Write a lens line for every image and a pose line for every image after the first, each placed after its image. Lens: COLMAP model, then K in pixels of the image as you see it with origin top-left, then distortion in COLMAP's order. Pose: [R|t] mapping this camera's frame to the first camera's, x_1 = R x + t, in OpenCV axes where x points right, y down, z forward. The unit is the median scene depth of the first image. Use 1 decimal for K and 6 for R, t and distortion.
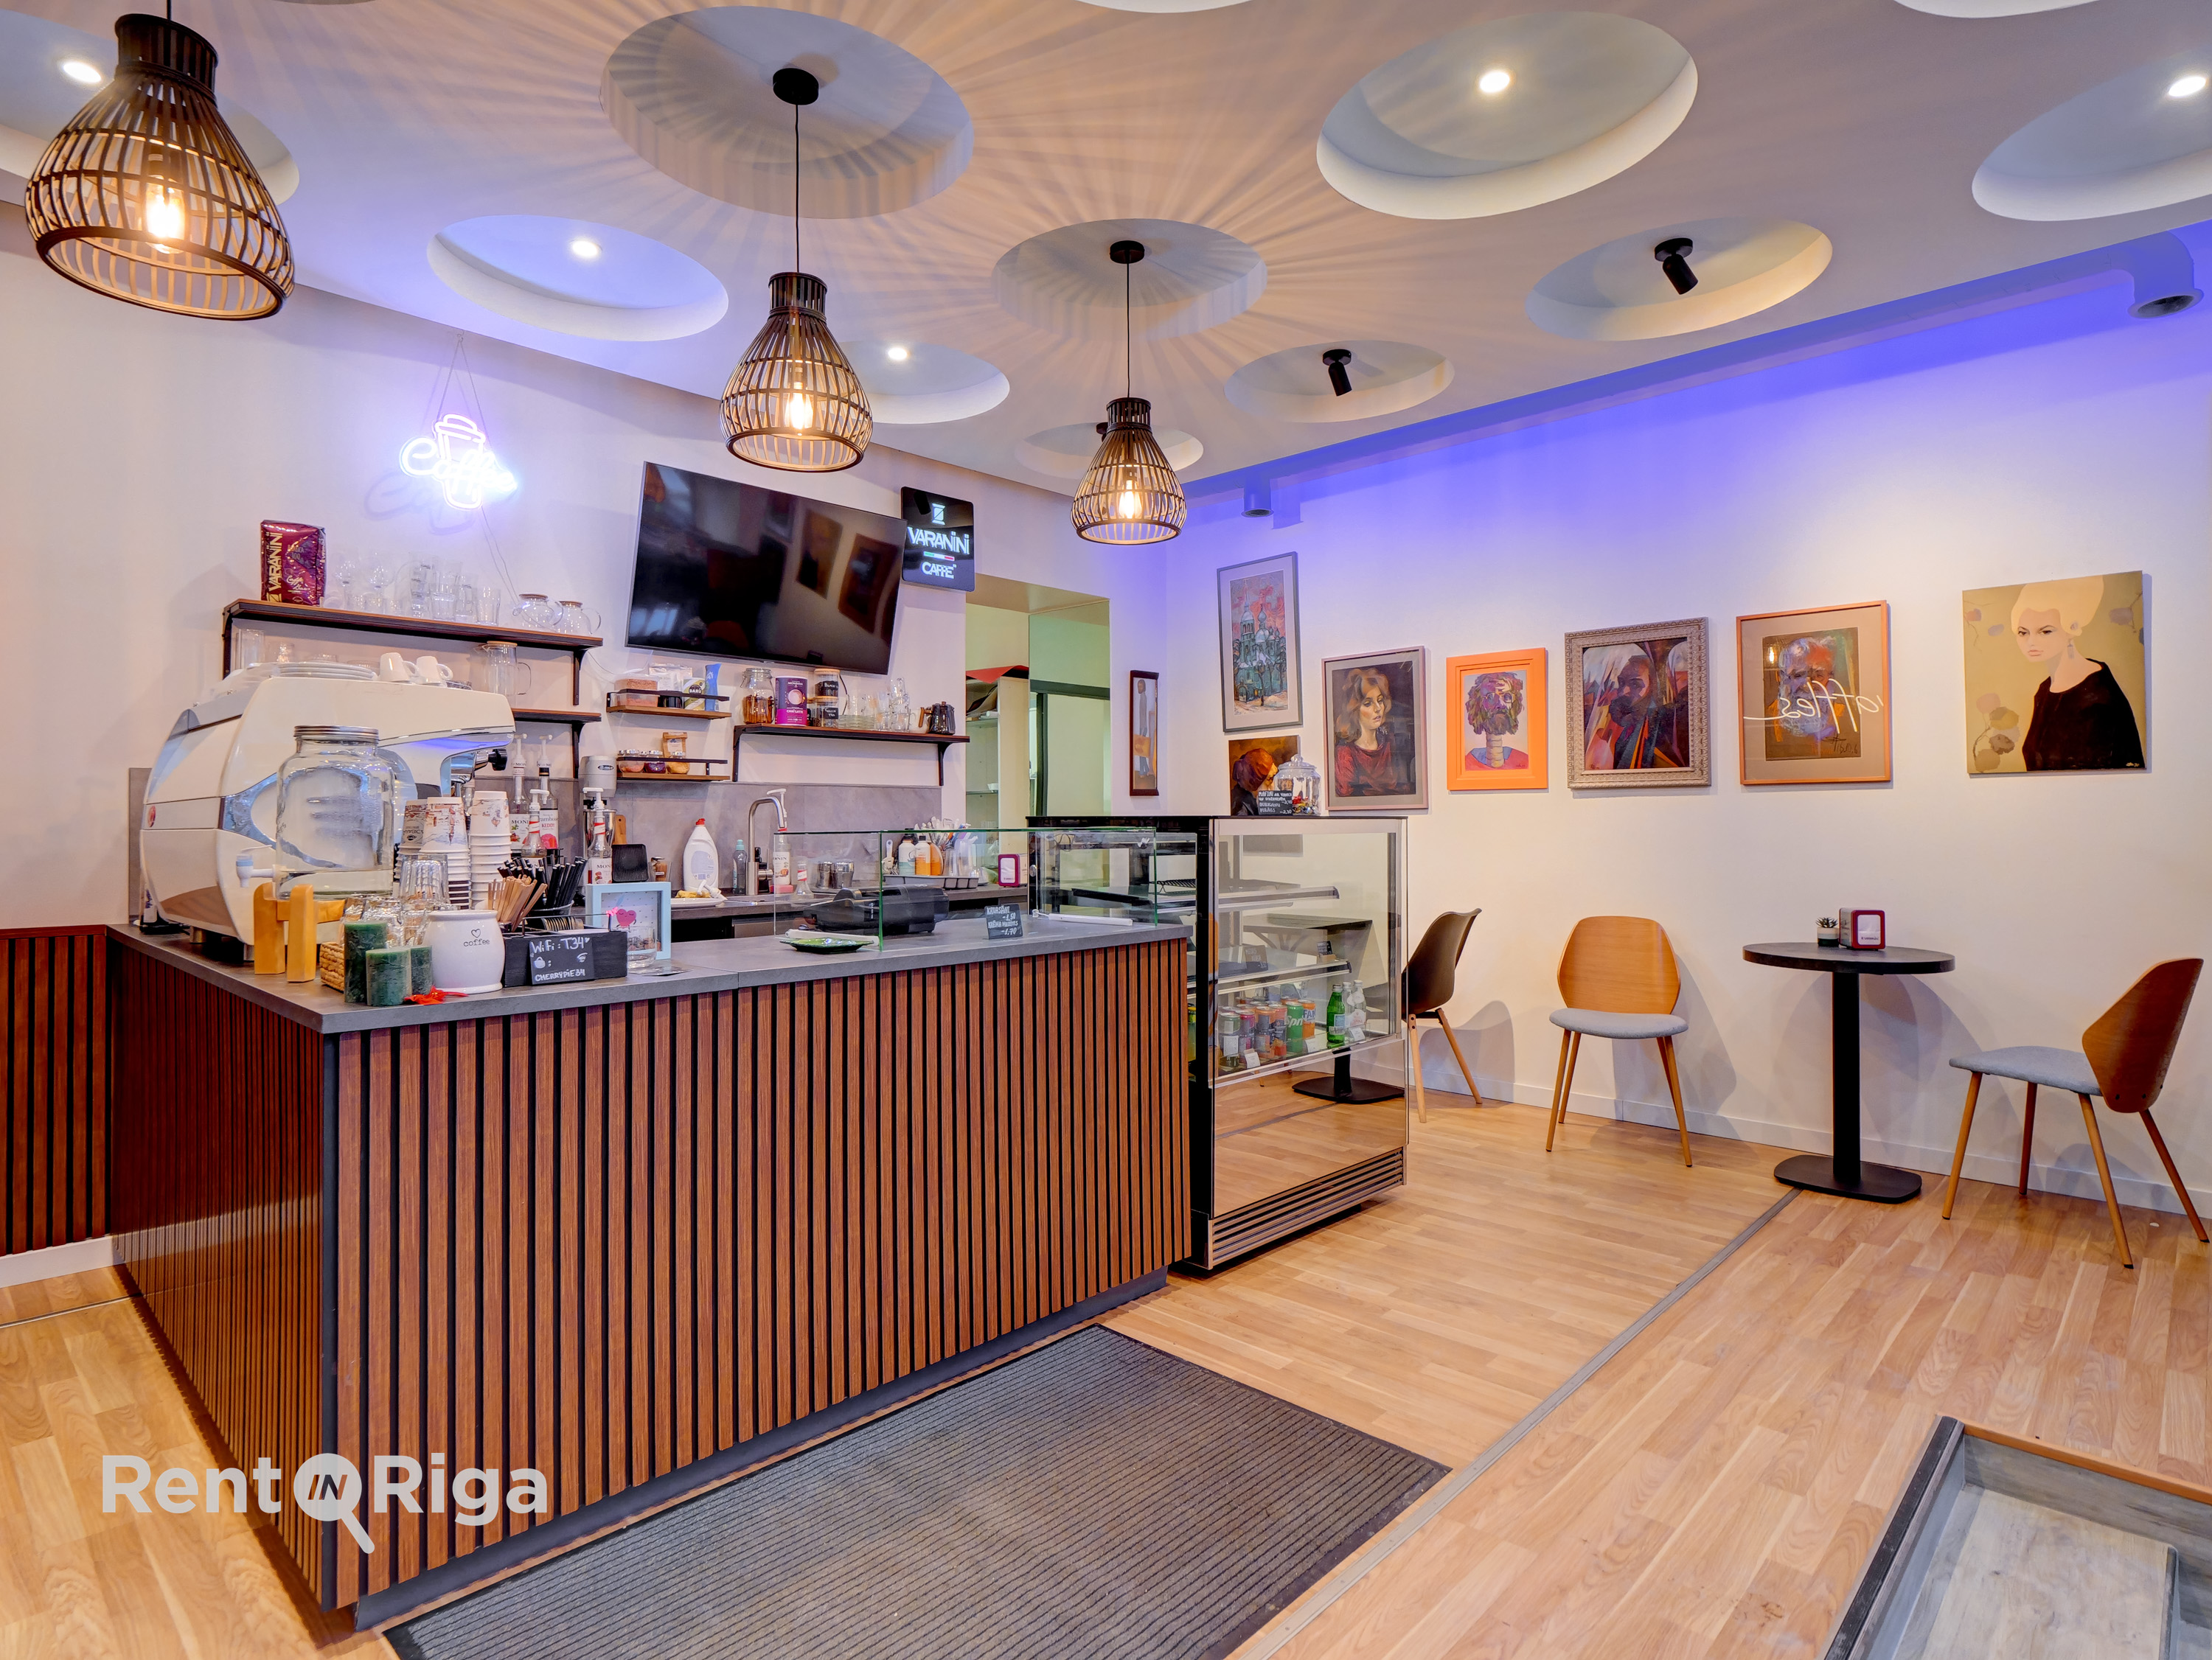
lens RADIAL K [[1152.6, 0, 1095.9], [0, 1152.6, 812.9], [0, 0, 1]] dist [0.011699, -0.021629]
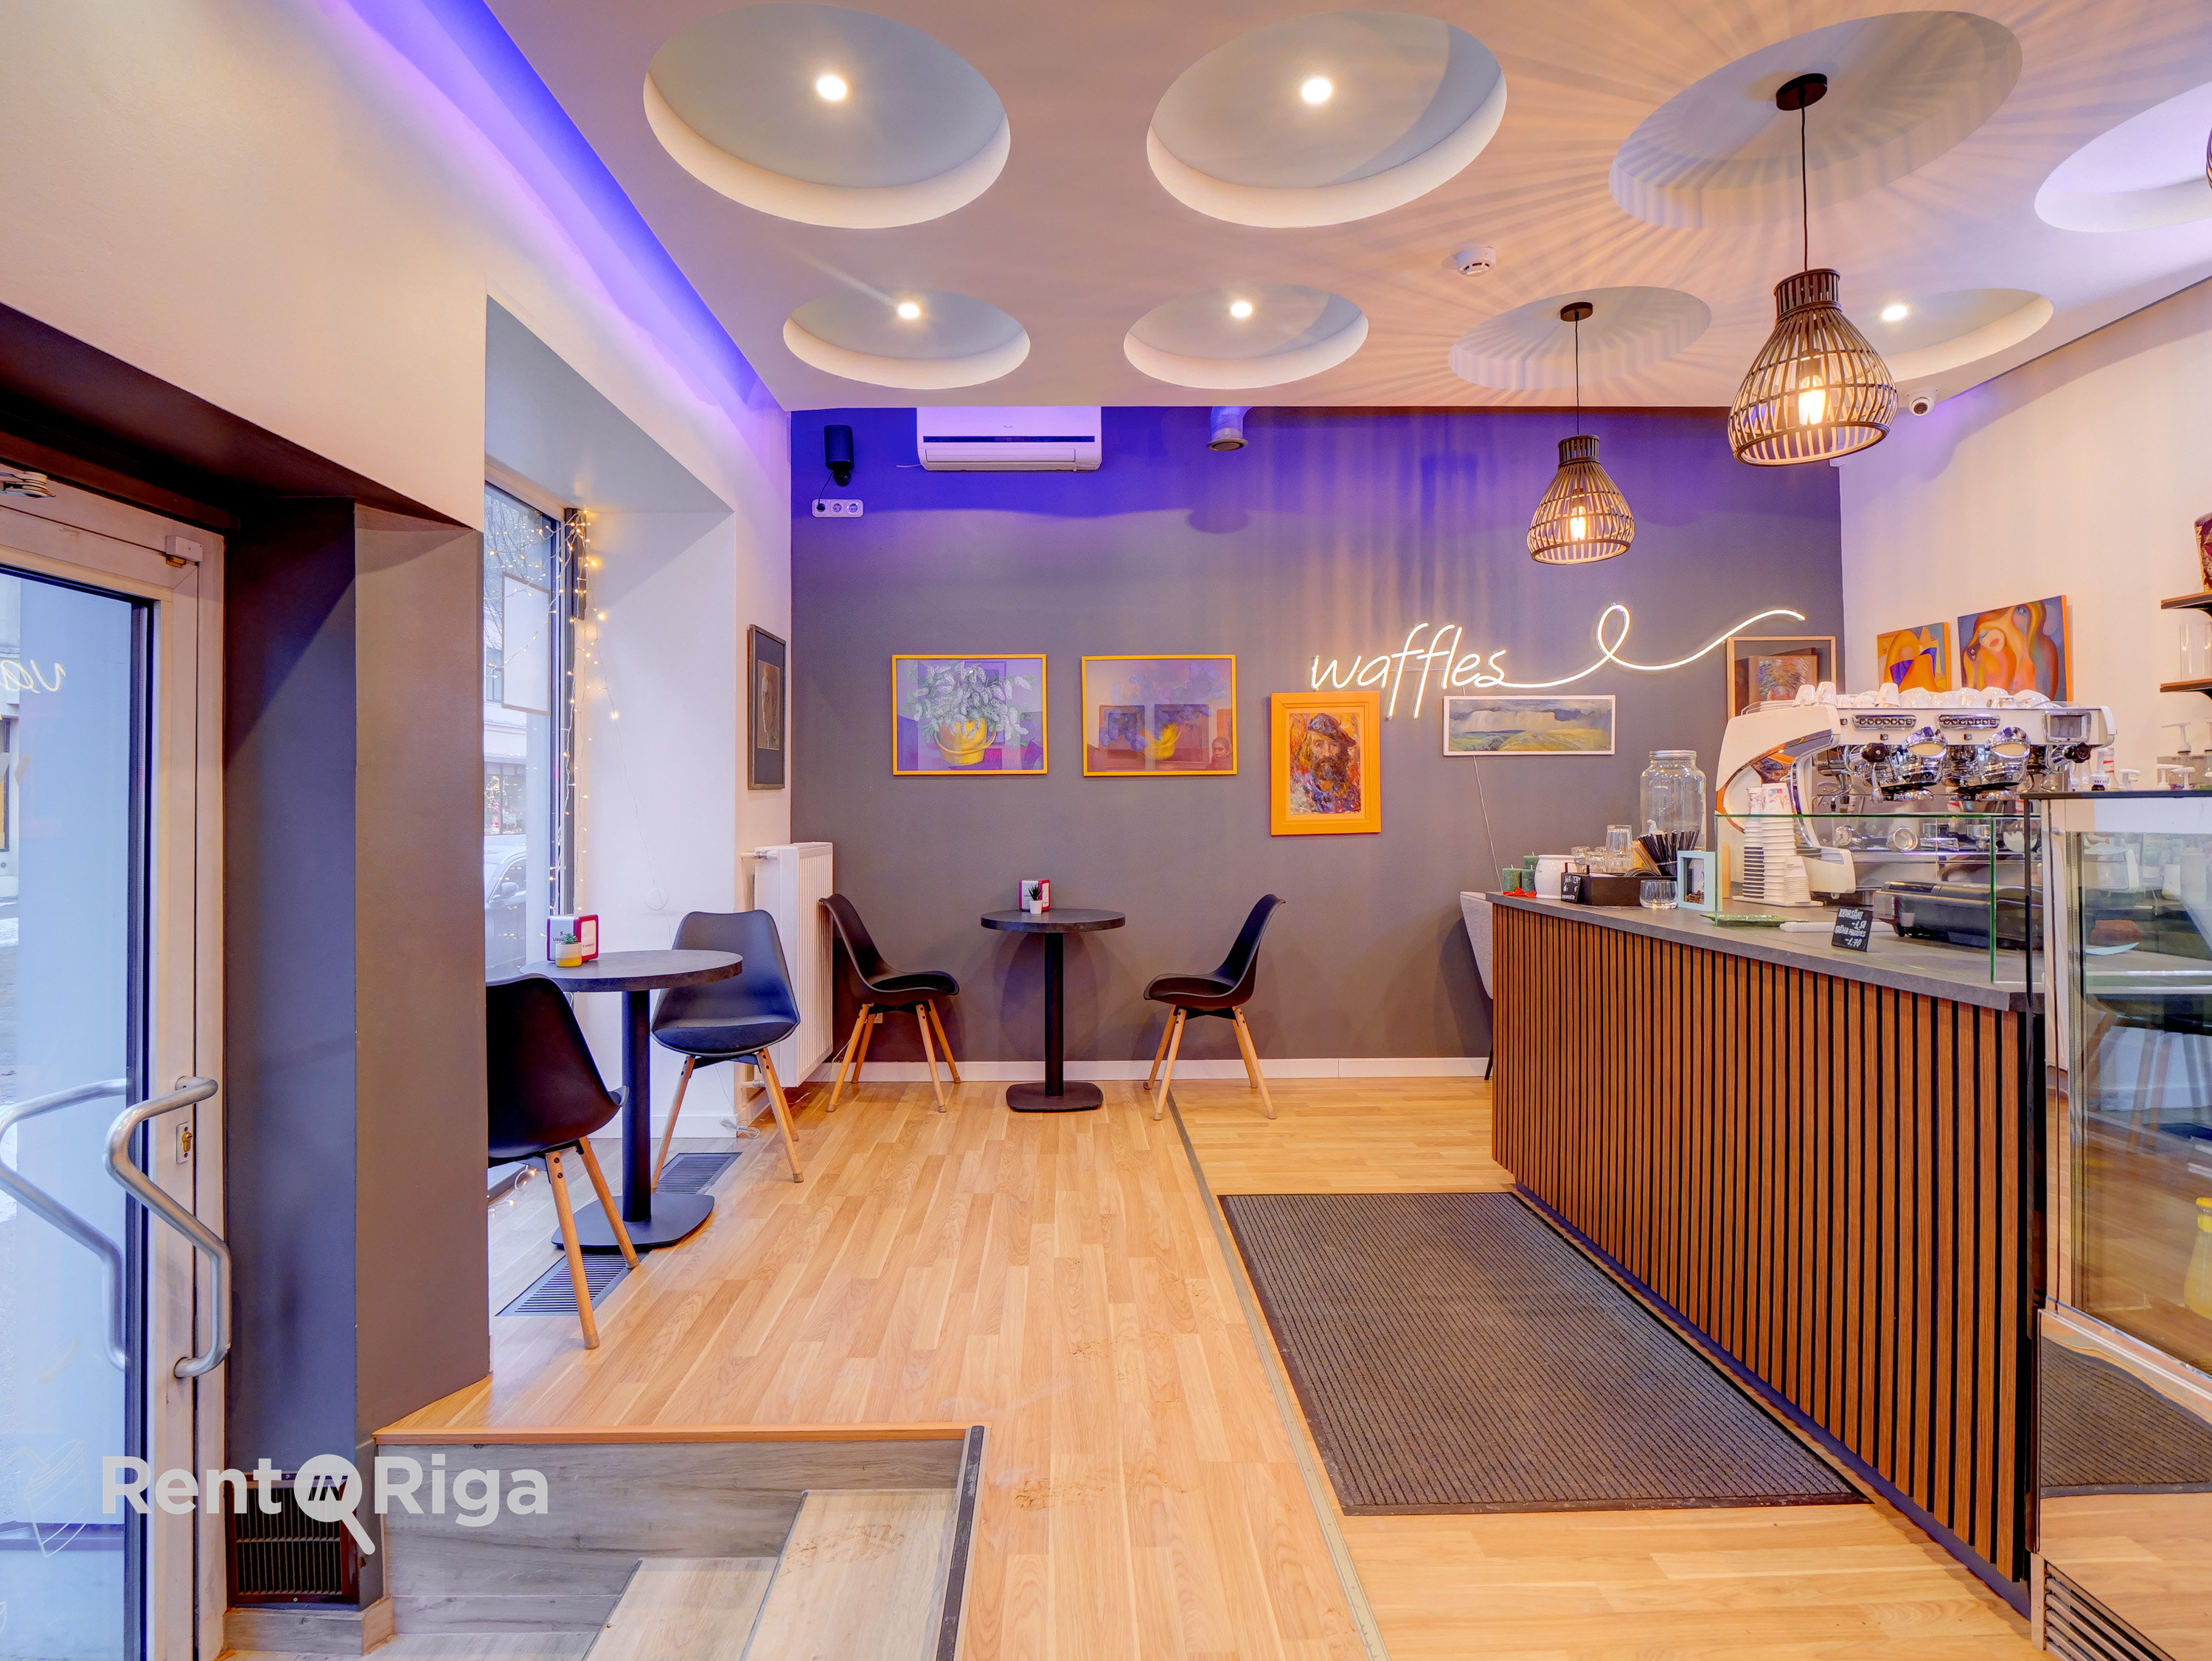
lens RADIAL K [[1054.7, 0, 1106.0], [0, 1054.7, 830.5], [0, 0, 1]] dist [0.000904, 0.000291]
pose [[-0.684771, 0.017654, -0.728544, 0.540775], [0.013045, 0.999843, 0.011966, 0.006806], [0.728641, -0.001310, -0.684894, 0.747999]]
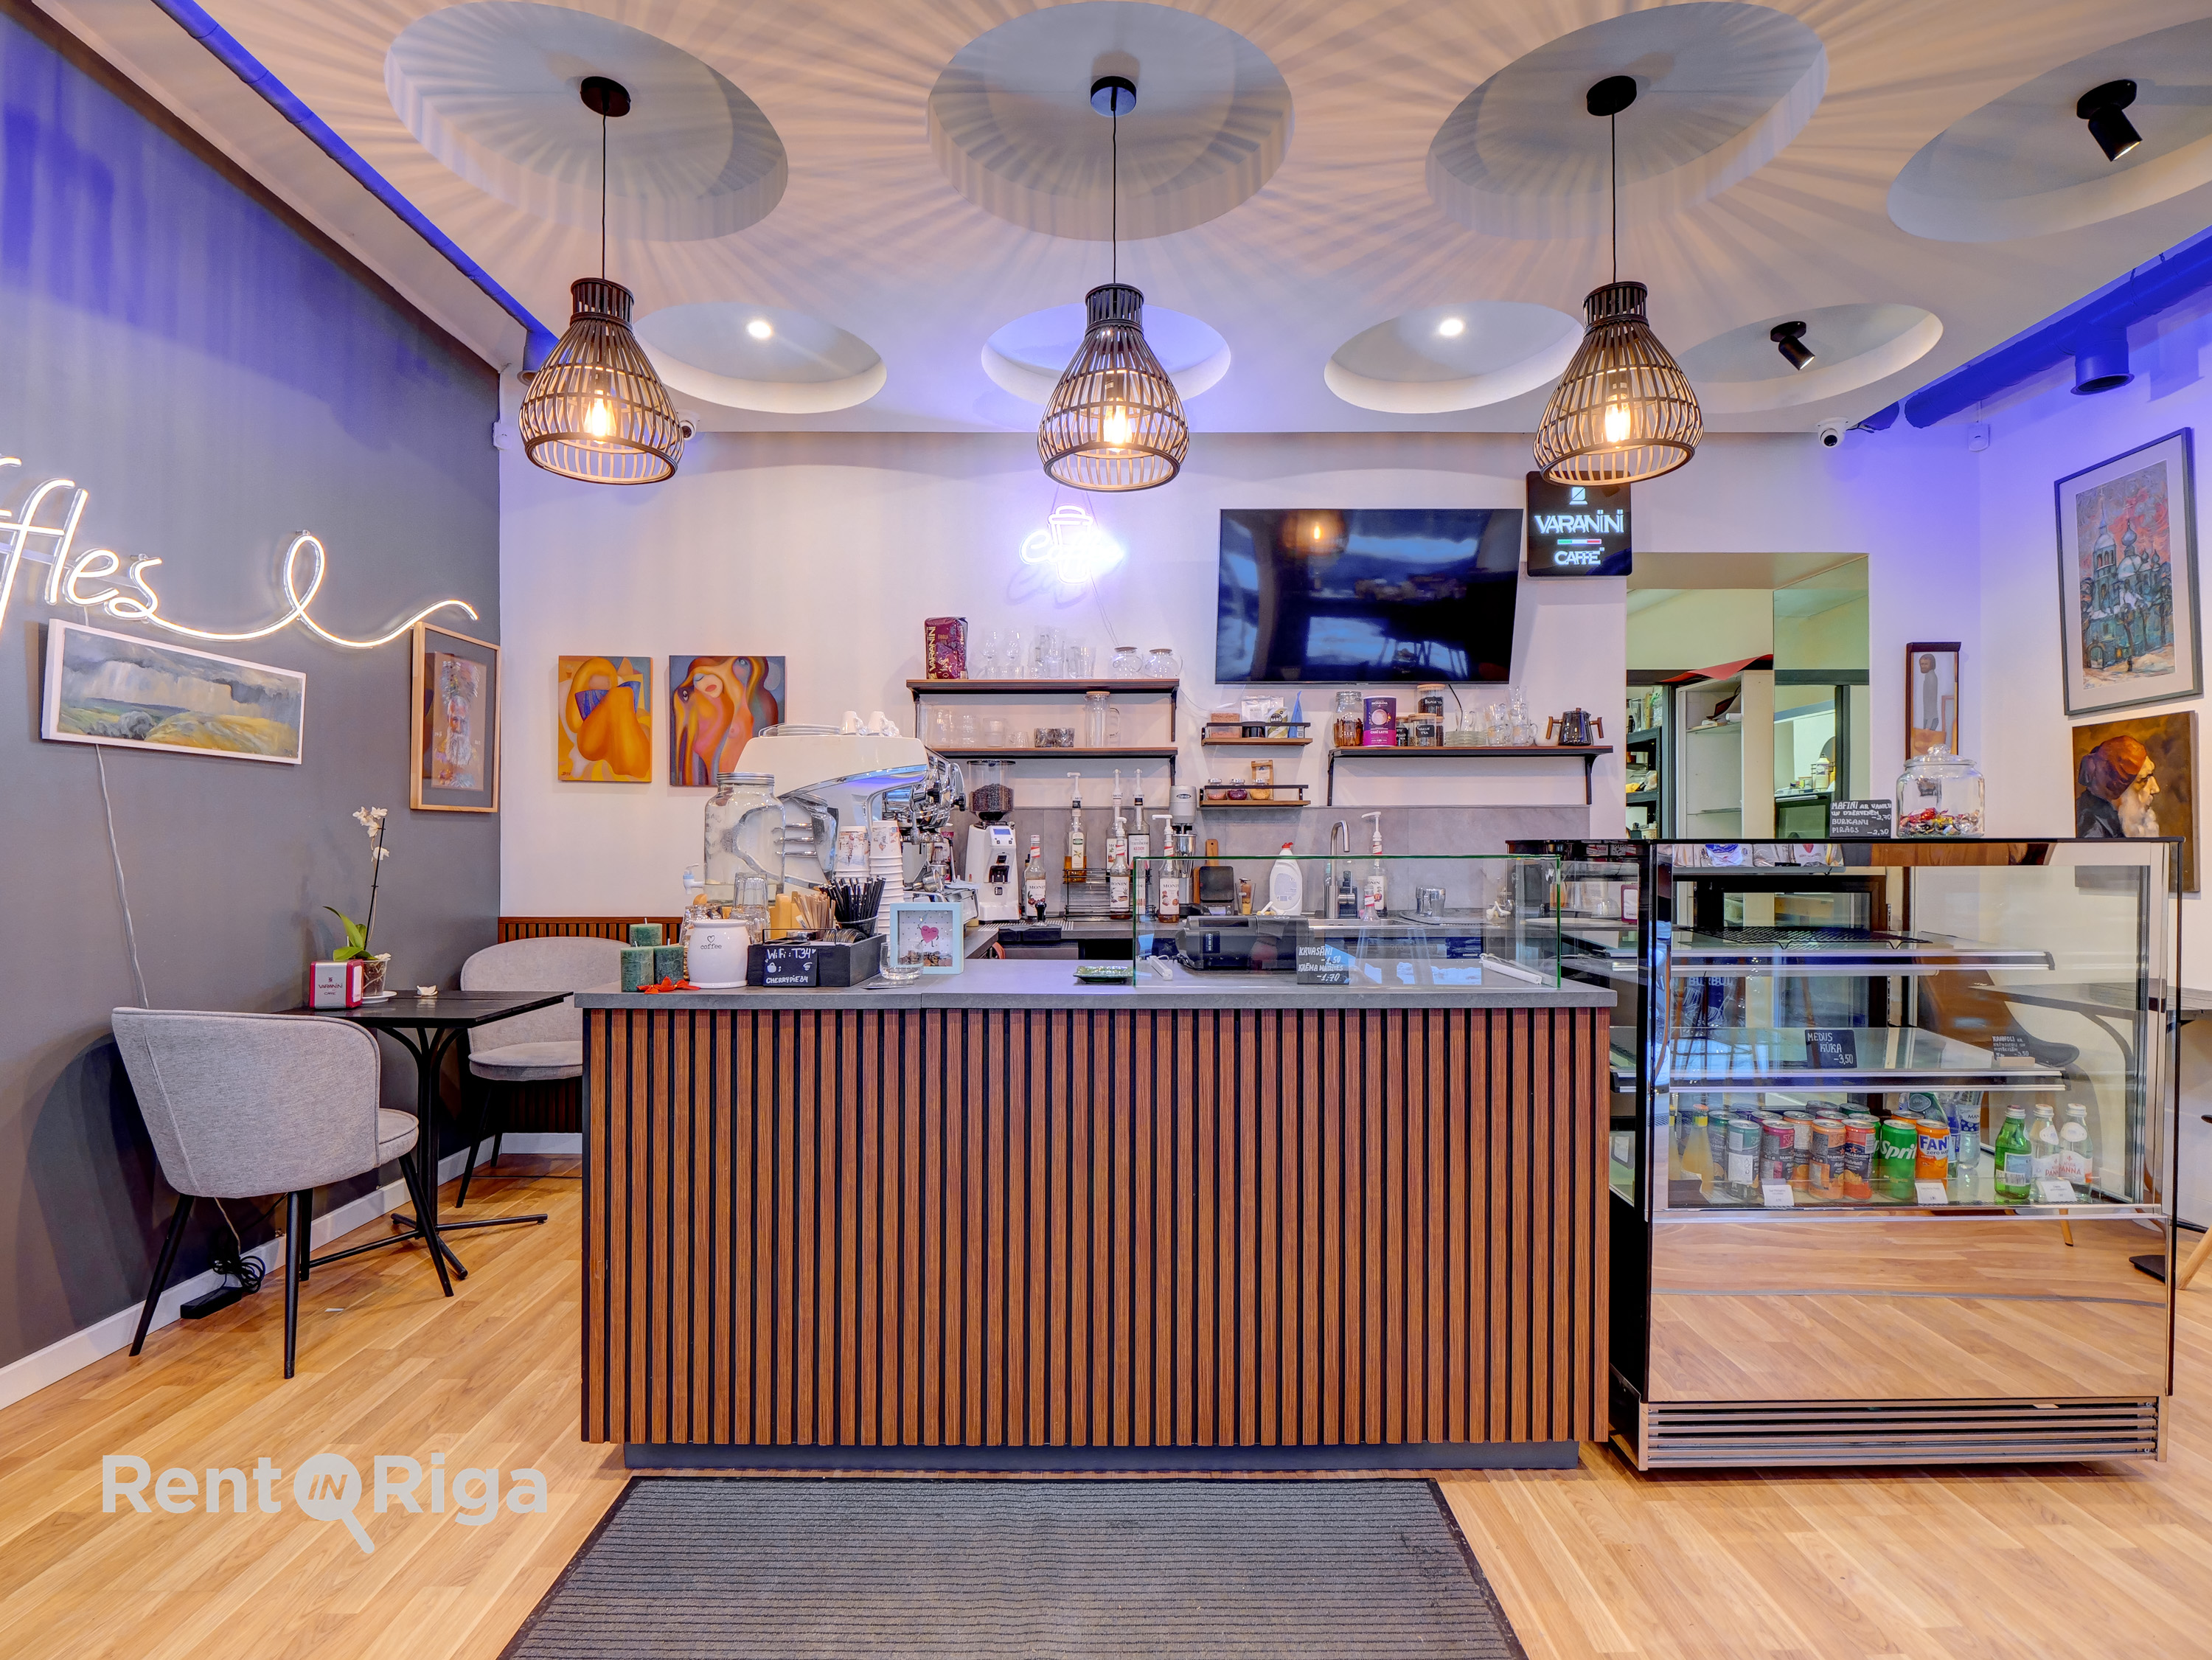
lens RADIAL K [[1074.2, 0, 1107.2], [0, 1074.2, 852.8], [0, 0, 1]] dist [-0.019632, 0.000464]
pose [[0.702575, 0.004565, -0.711595, 0.244925], [0.006277, 0.999901, 0.012612, 0.000987], [0.711582, -0.013328, 0.702476, 0.224218]]
